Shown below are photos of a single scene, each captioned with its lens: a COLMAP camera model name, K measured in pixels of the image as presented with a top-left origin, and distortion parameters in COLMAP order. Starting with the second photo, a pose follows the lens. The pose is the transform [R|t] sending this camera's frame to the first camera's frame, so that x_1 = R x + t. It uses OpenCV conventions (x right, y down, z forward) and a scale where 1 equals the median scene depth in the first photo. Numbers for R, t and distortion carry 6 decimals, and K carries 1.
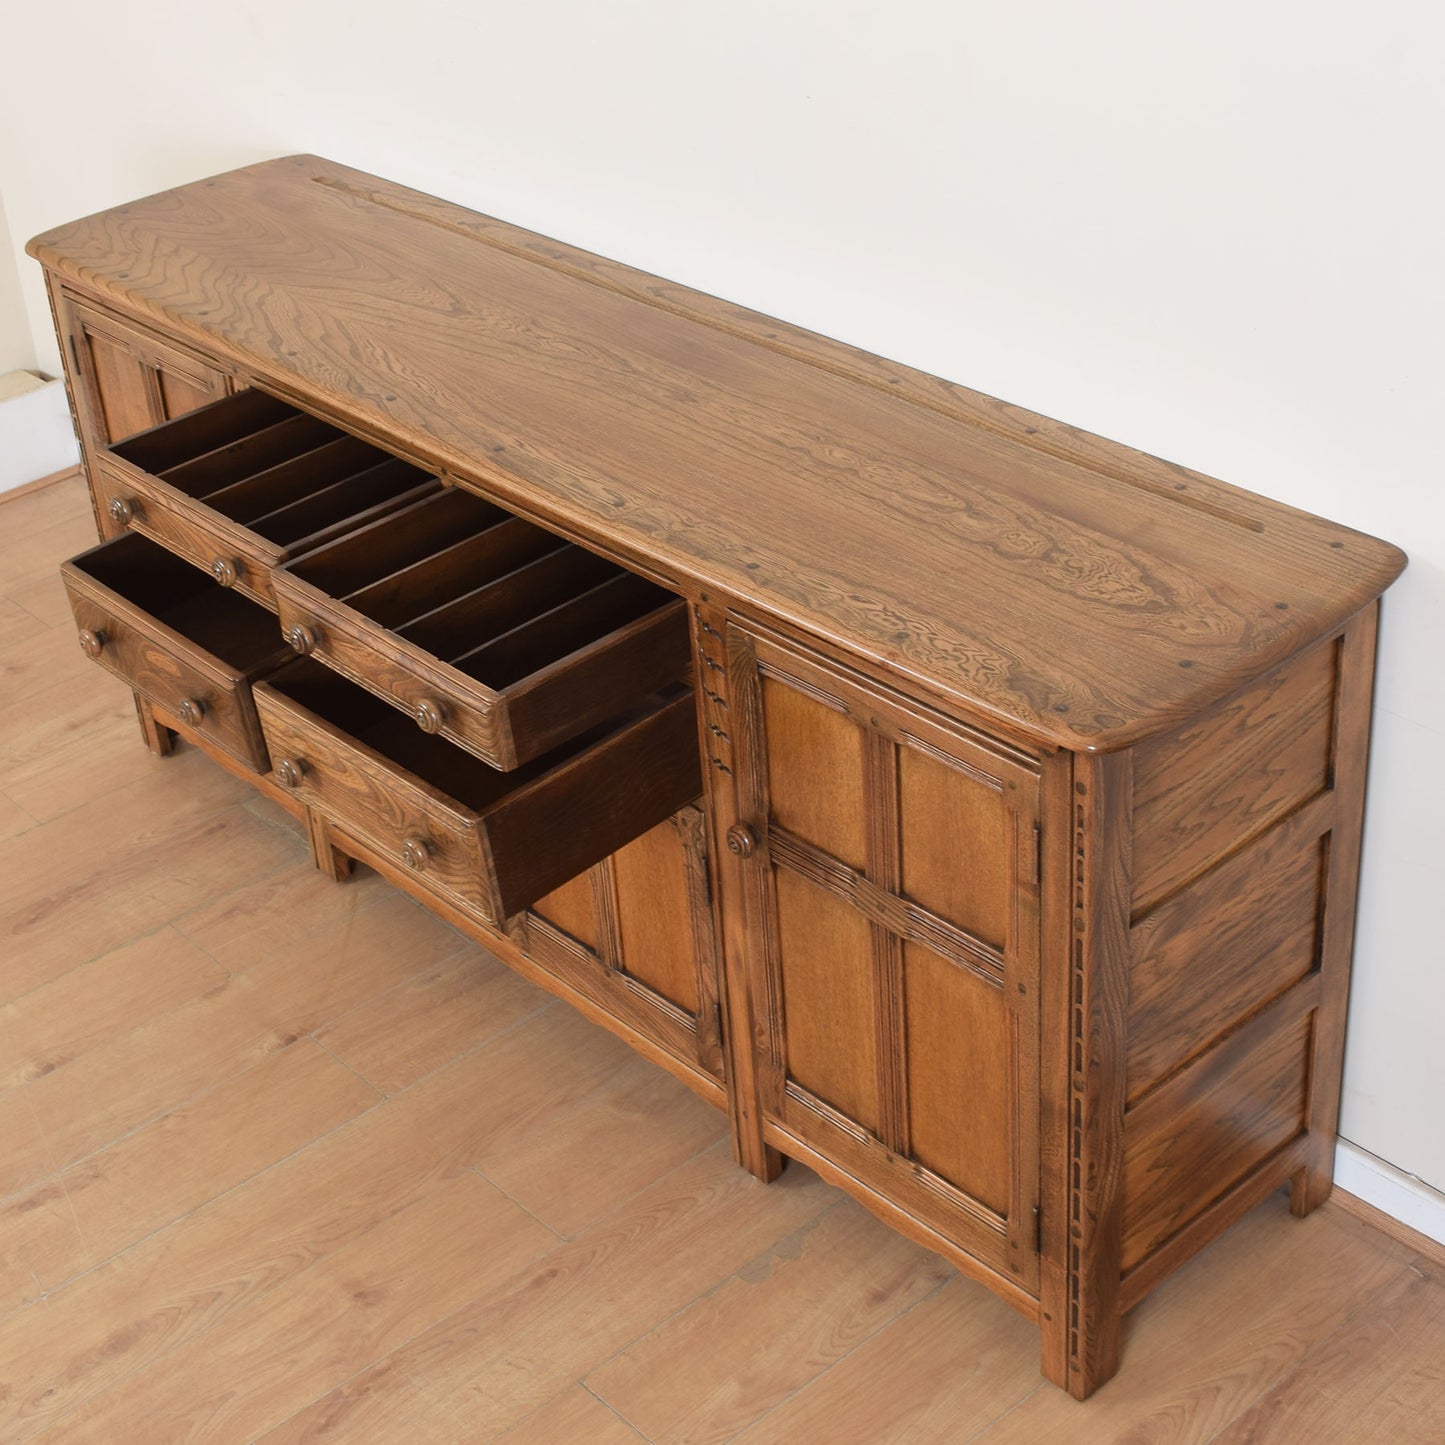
lens RADIAL K [[2471.9, 0, 718.4], [0, 2471.9, 684.9], [0, 0, 1]] dist [-0.084626, -0.069830]
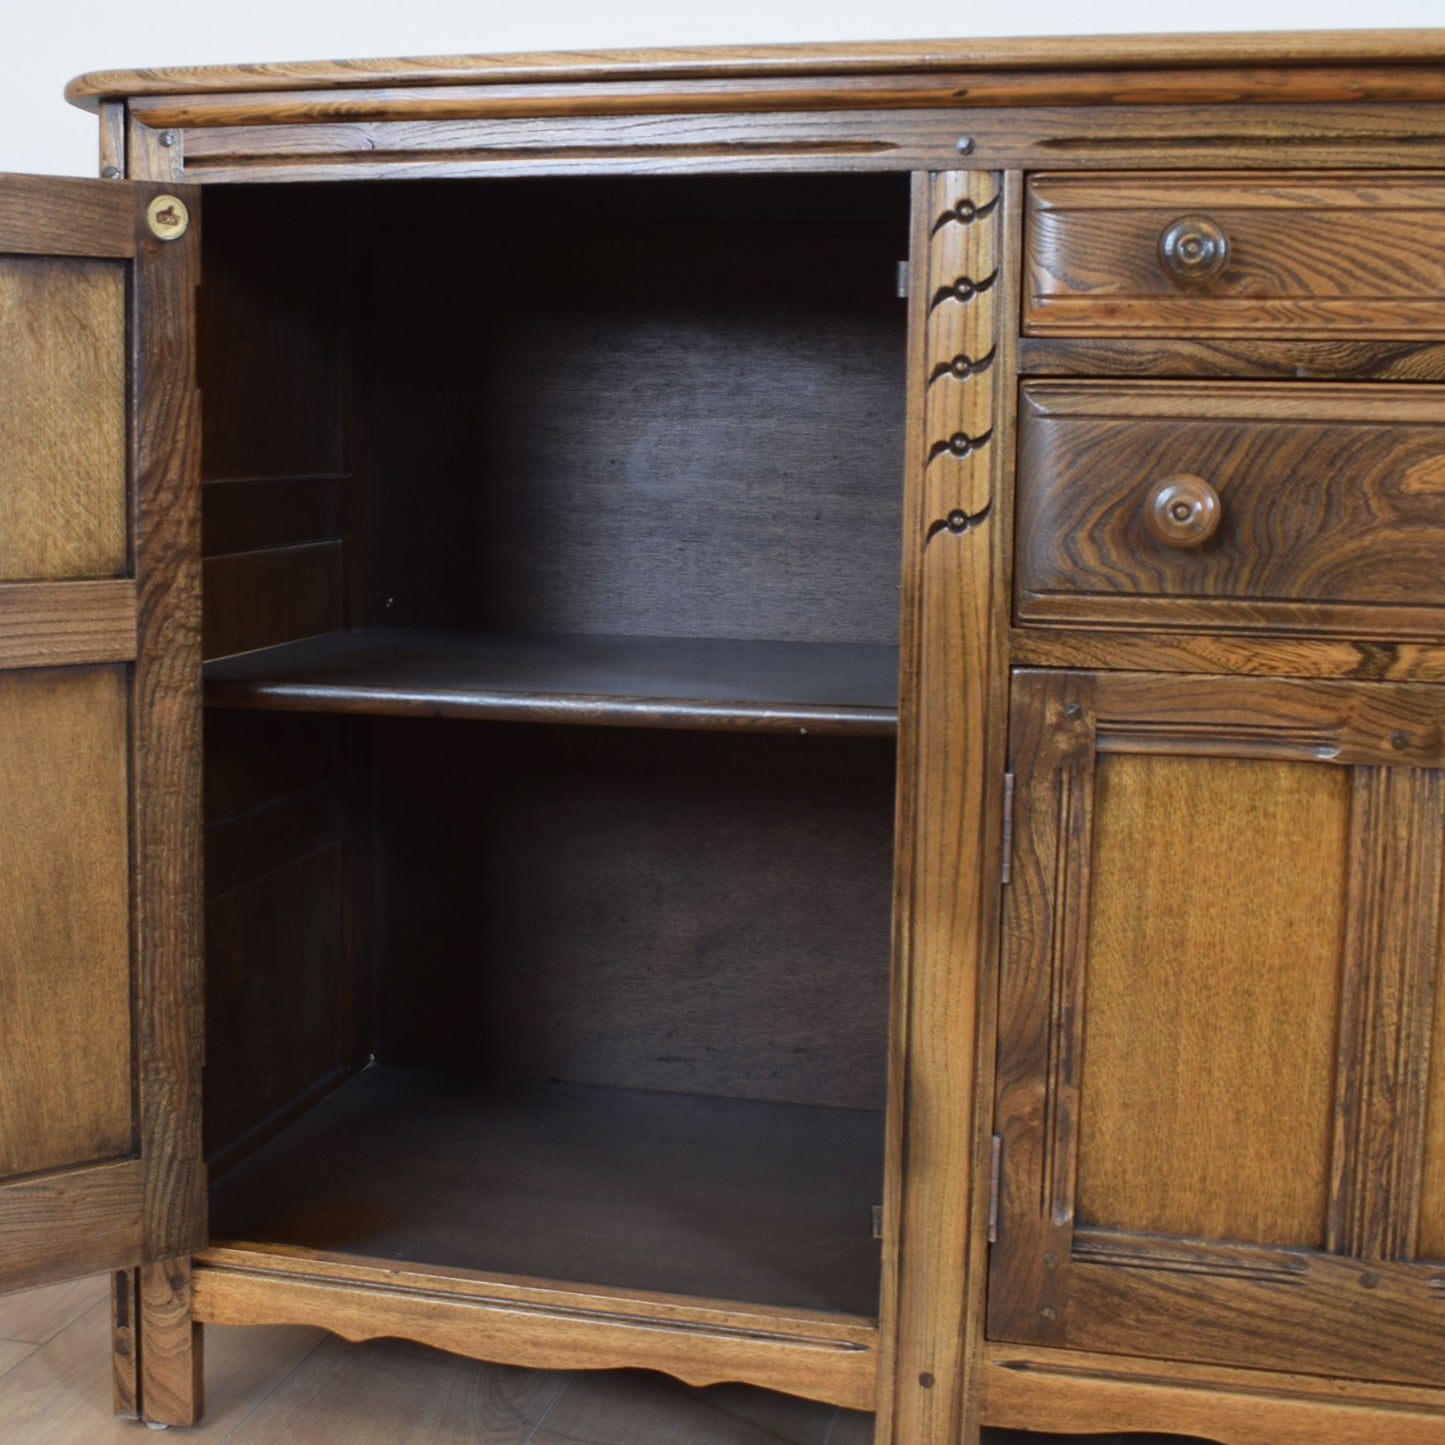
lens RADIAL K [[2332.2, 0, 541.8], [0, 2332.2, 667.2], [0, 0, 1]] dist [-0.086115, -0.014832]
pose [[0.846264, 0.020015, 0.532388, -0.553381], [0.212057, 0.904070, -0.371066, 0.100312], [-0.488743, 0.426916, 0.760837, 0.911656]]
